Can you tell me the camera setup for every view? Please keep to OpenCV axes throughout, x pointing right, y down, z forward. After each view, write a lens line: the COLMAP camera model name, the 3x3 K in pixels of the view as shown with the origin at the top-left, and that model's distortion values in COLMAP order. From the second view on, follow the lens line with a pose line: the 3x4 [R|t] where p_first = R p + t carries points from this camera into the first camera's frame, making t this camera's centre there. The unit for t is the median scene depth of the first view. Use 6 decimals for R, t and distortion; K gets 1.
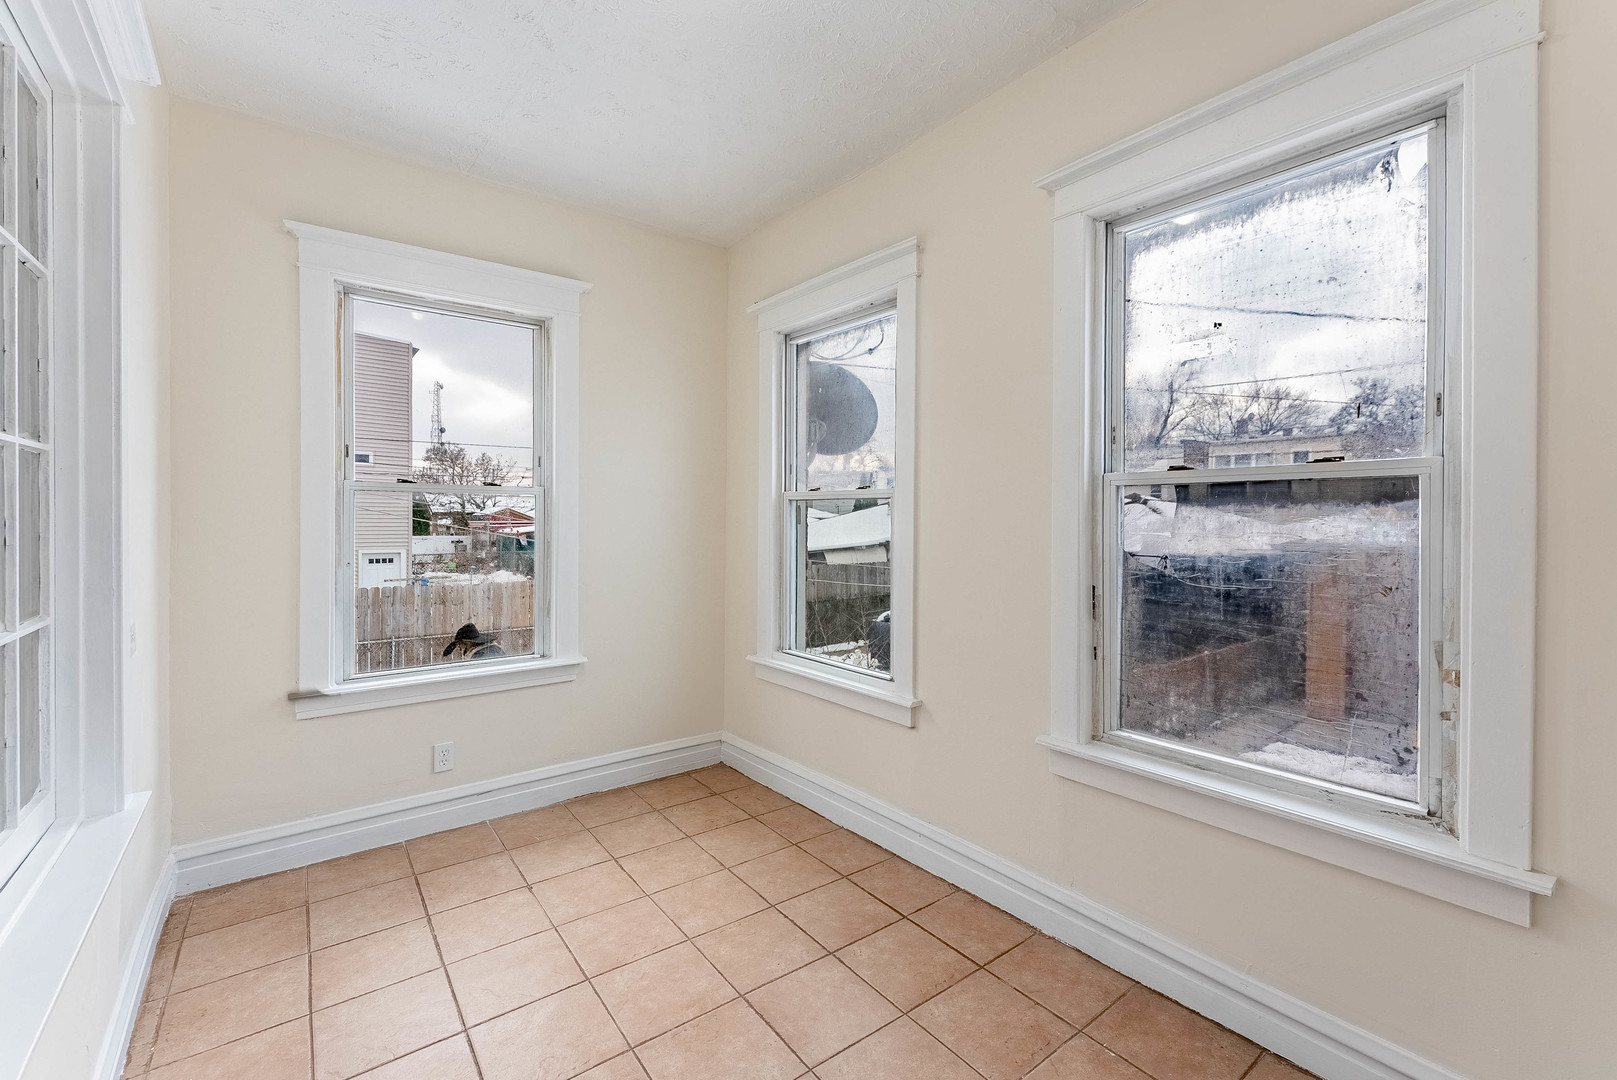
lens RADIAL K [[687.0, 0, 806.5], [0, 687.0, 516.8], [0, 0, 1]] dist [0.000349, -0.000017]
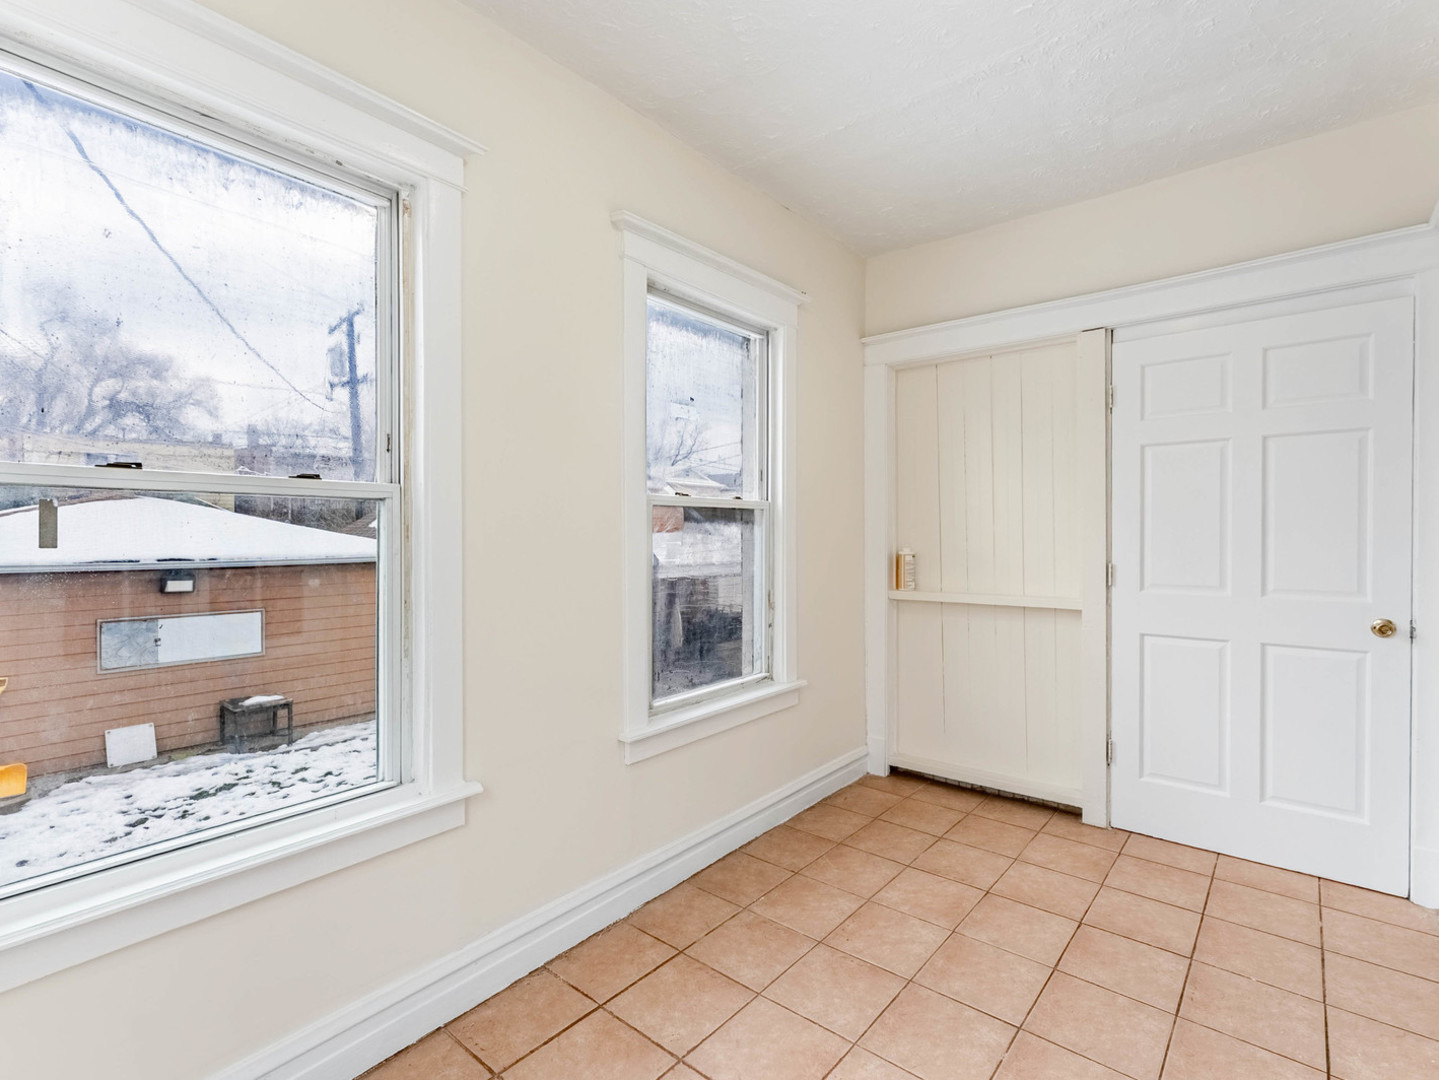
lens RADIAL K [[680.2, 0, 770.4], [0, 680.2, 543.4], [0, 0, 1]] dist [-0.000355, -0.000039]
pose [[-0.258703, -0.014007, 0.965855, -0.801495], [0.004416, 0.999867, 0.015683, 0.005903], [-0.965947, 0.008322, -0.258607, 1.148418]]
